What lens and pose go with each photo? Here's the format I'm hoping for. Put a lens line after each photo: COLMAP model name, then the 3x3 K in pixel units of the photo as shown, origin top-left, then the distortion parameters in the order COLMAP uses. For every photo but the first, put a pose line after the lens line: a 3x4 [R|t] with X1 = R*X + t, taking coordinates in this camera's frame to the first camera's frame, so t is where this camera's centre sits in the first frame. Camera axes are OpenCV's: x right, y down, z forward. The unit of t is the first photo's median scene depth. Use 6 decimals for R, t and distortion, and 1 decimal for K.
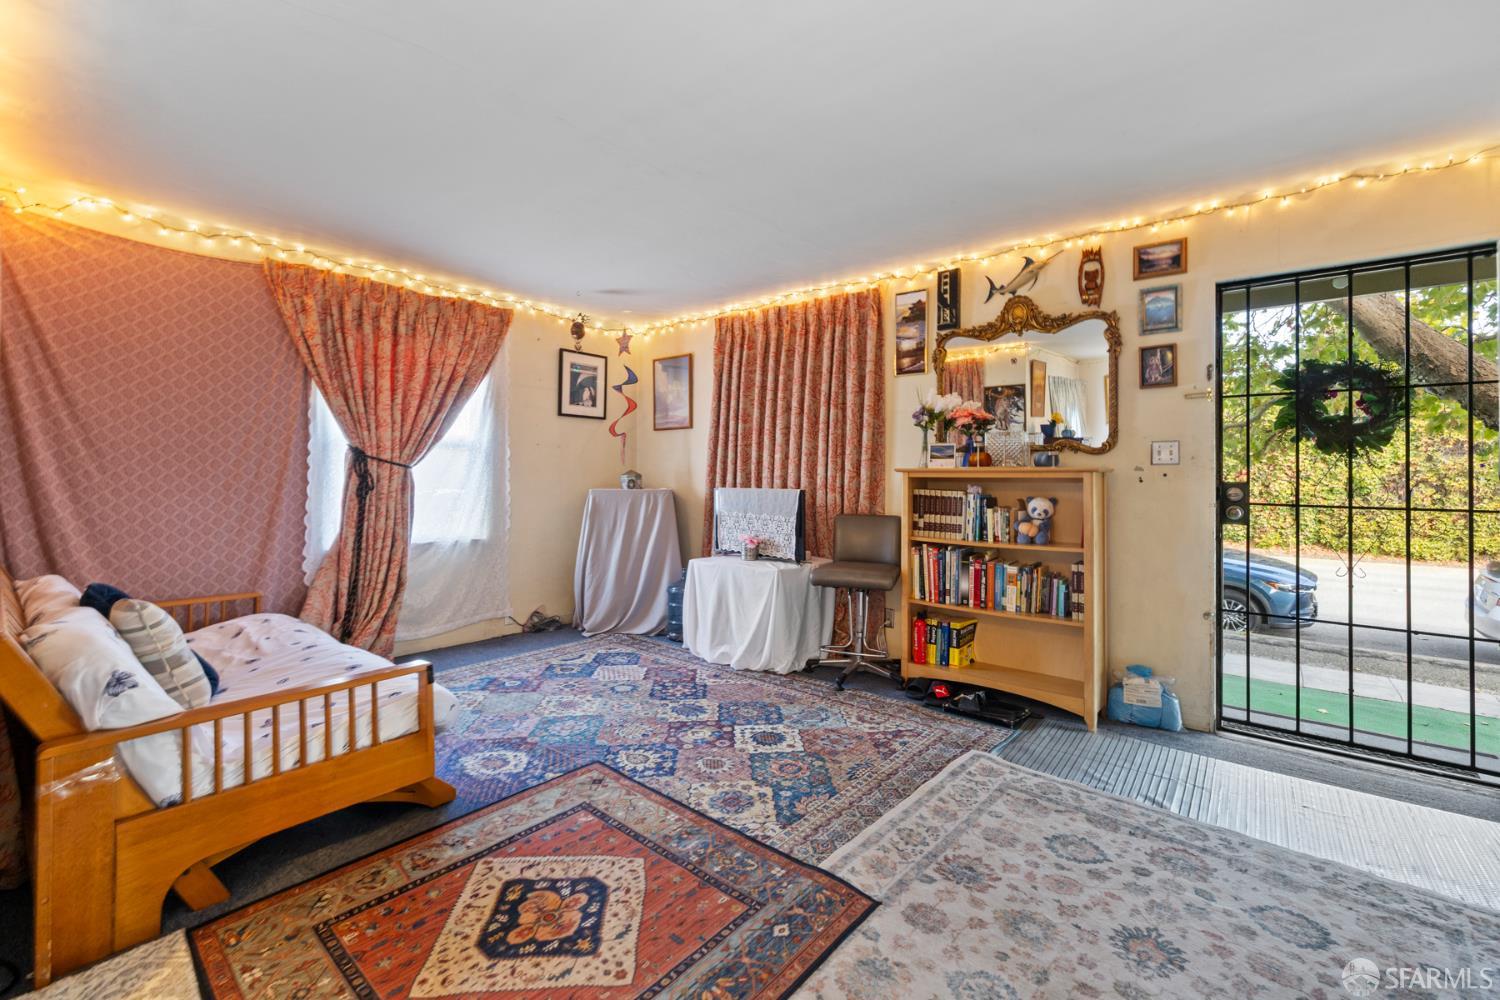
lens RADIAL K [[627.4, 0, 752.4], [0, 627.4, 466.2], [0, 0, 1]] dist [-0.000990, 0.000052]
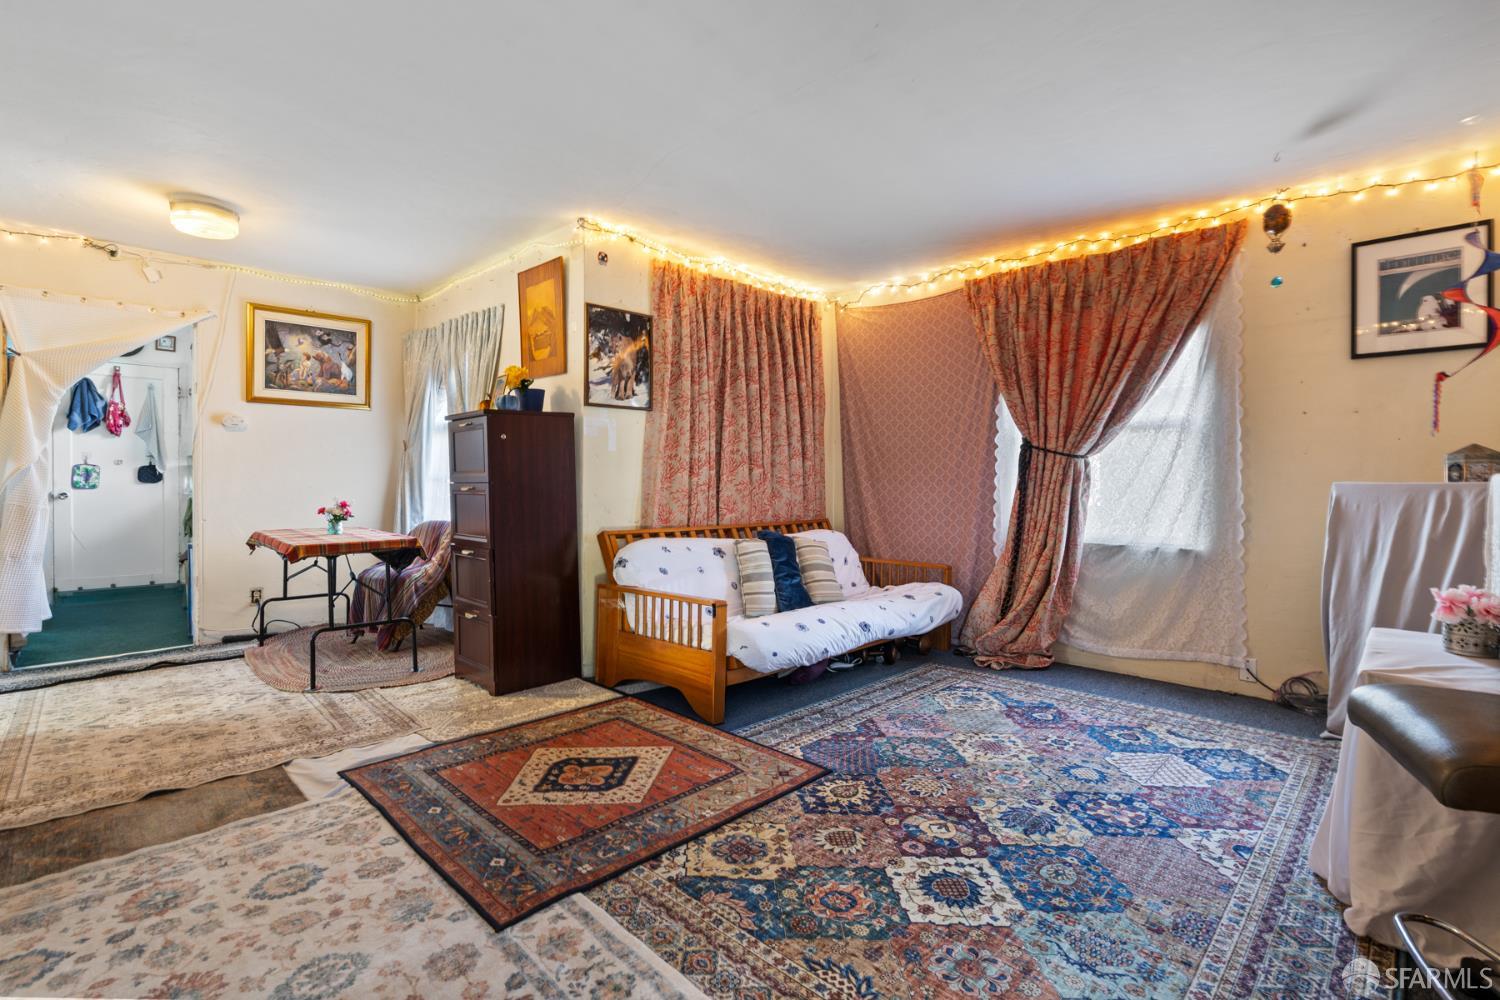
lens RADIAL K [[703.4, 0, 747.6], [0, 703.4, 487.9], [0, 0, 1]] dist [-0.007665, 0.000120]
pose [[-0.070793, 0.000791, -0.997491, 0.571328], [0.014296, 0.999898, -0.000222, 0.047145], [0.997389, -0.014276, -0.070797, 0.712787]]
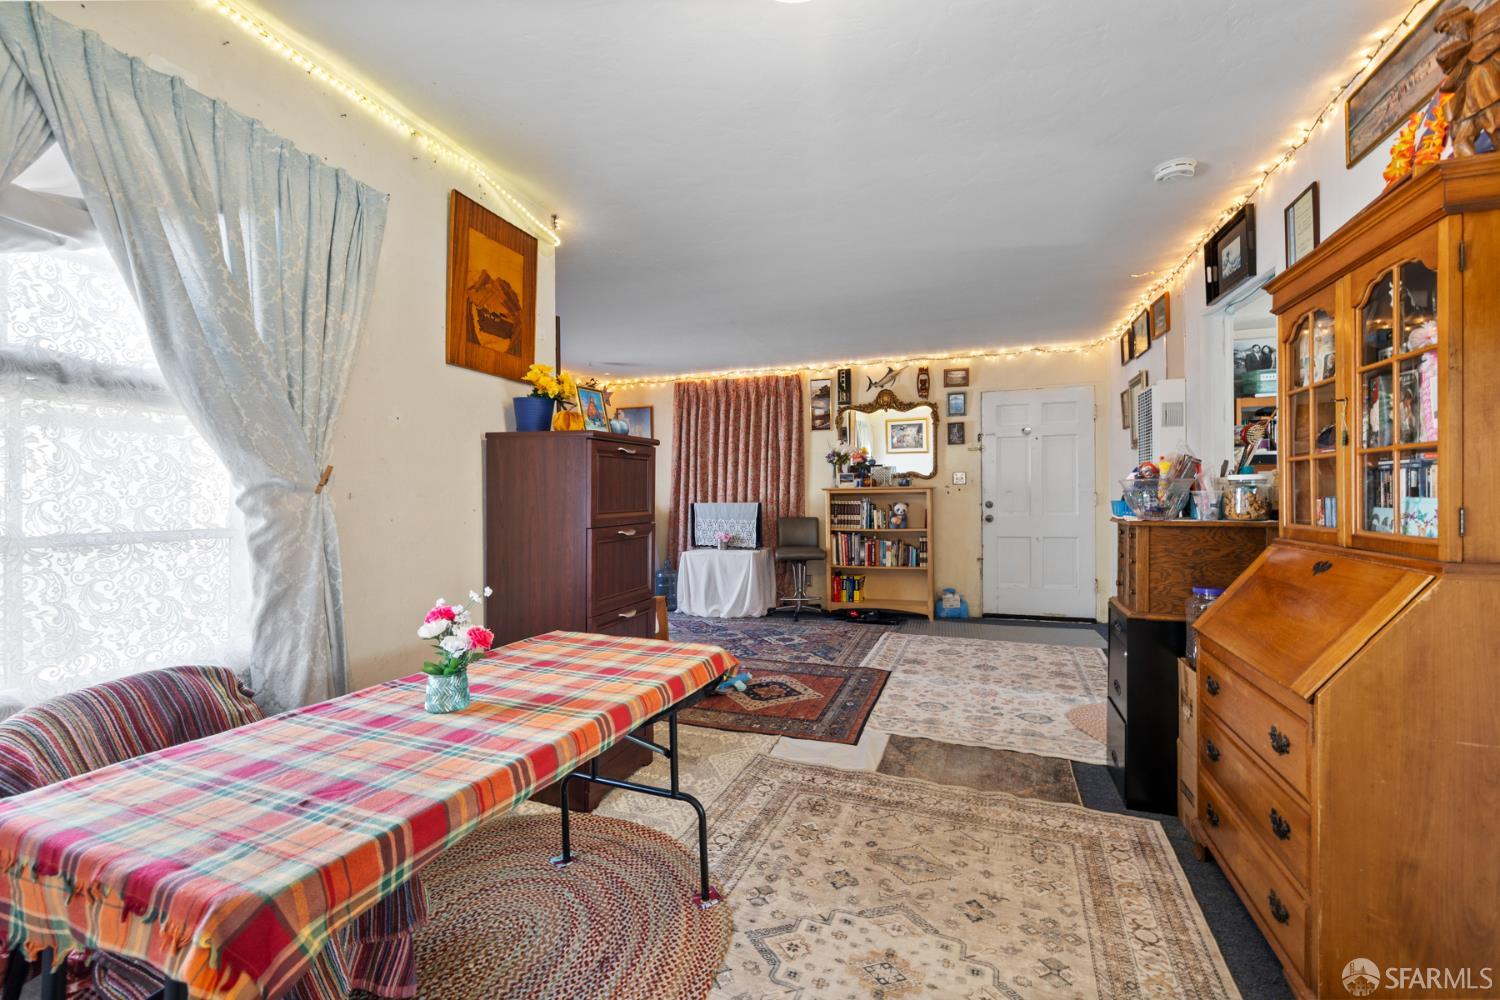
lens RADIAL K [[627.4, 0, 744.5], [0, 627.4, 494.0], [0, 0, 1]] dist [-0.000990, 0.000052]
pose [[0.936231, -0.019607, 0.350837, -0.573689], [0.013916, 0.999728, 0.018735, -0.015992], [-0.351109, -0.012658, 0.936249, -0.517778]]
